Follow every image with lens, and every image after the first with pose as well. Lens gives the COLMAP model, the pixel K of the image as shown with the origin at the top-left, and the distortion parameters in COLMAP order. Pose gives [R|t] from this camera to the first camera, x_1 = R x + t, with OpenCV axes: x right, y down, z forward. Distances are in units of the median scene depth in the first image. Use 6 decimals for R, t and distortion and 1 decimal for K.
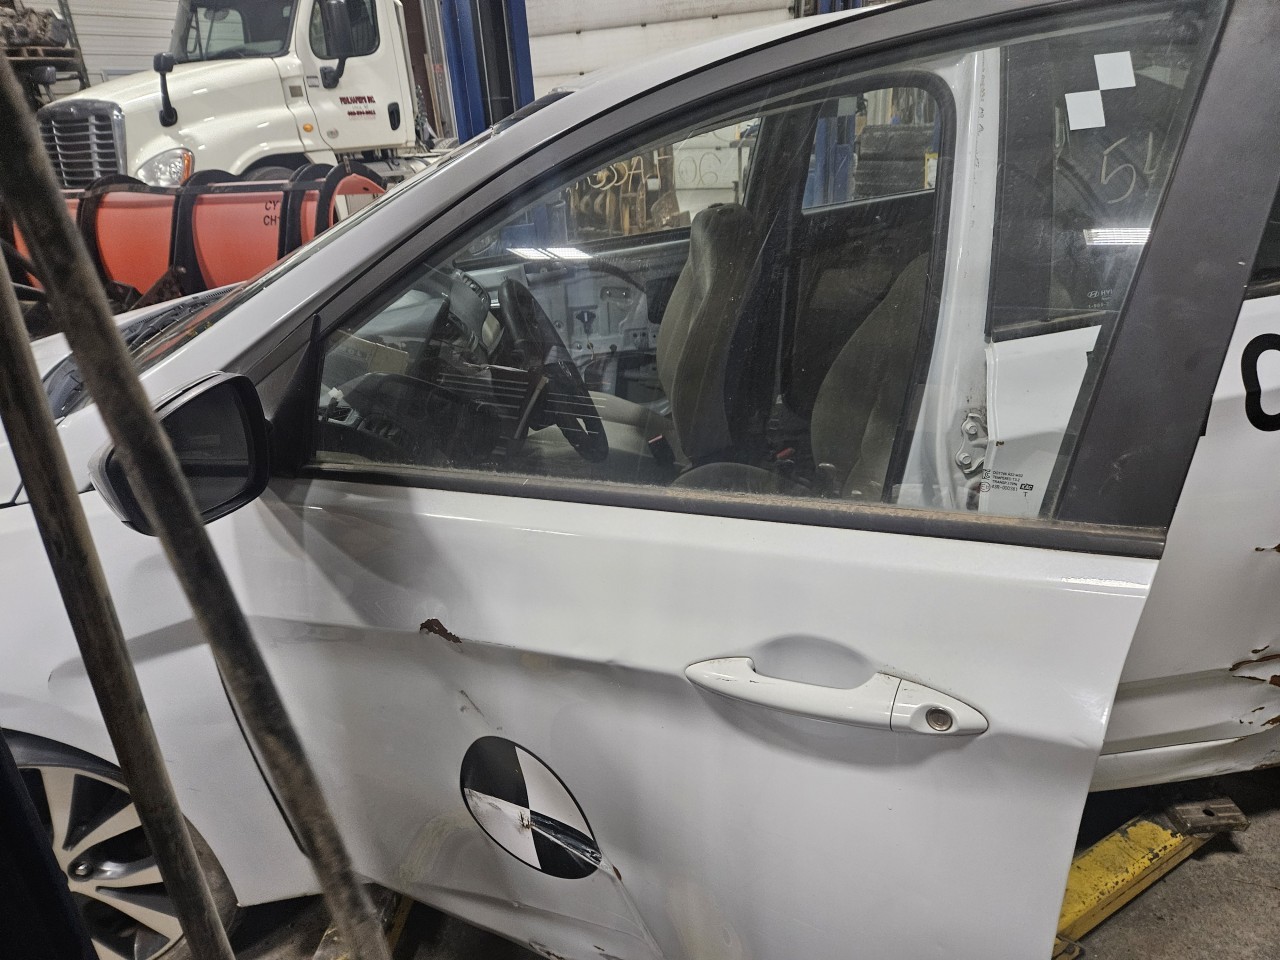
lens RADIAL K [[843.1, 0, 640.0], [0, 843.1, 480.0], [0, 0, 1]] dist [0.047239, -0.041404]
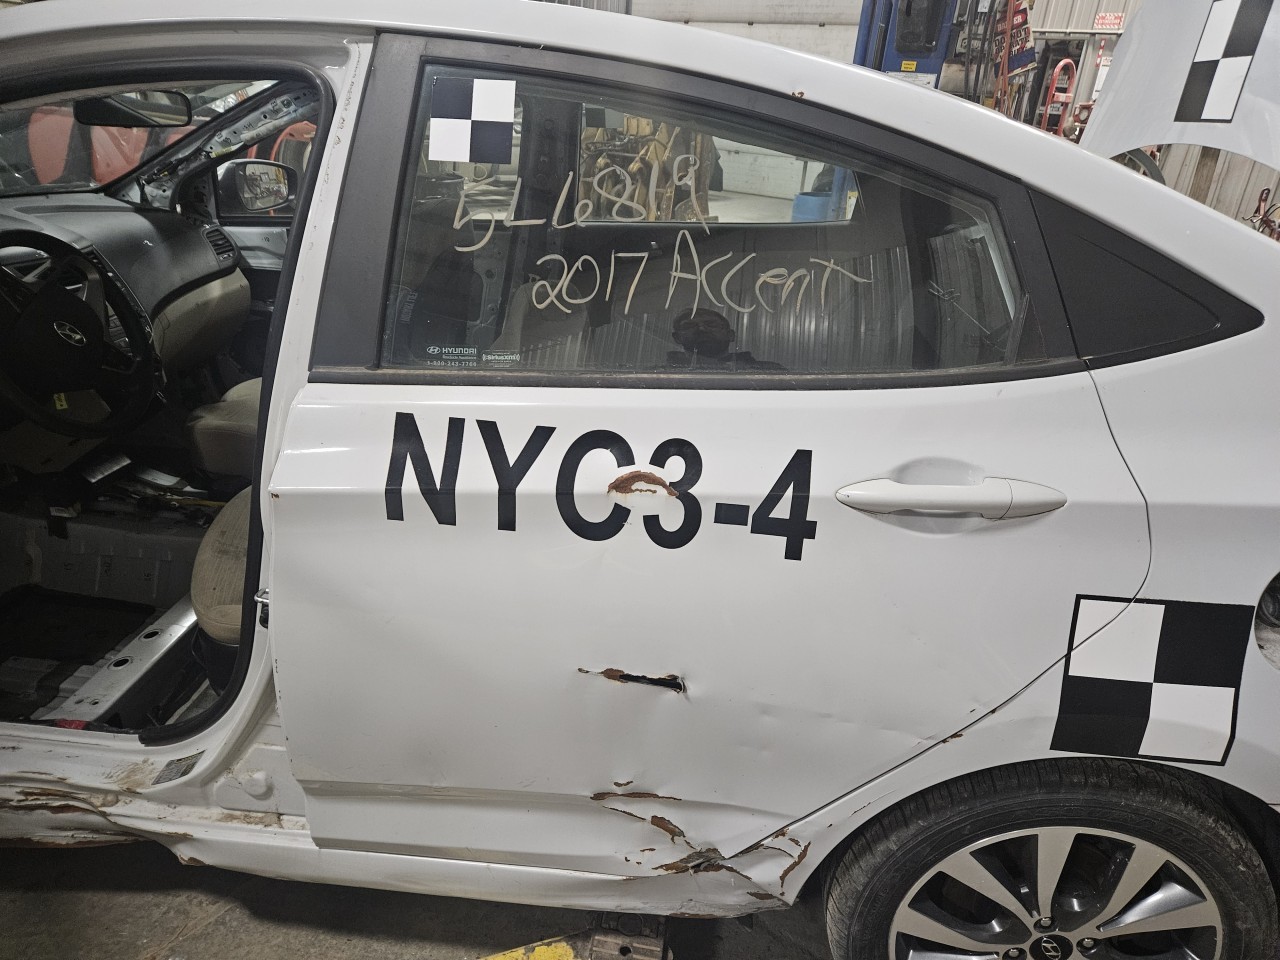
lens RADIAL K [[843.1, 0, 640.0], [0, 843.1, 480.0], [0, 0, 1]] dist [0.047239, -0.041404]
pose [[0.978439, 0.184265, -0.093298, 0.440272], [-0.183482, 0.982877, 0.016967, -0.072382], [0.094826, 0.000517, 0.995494, 0.077135]]
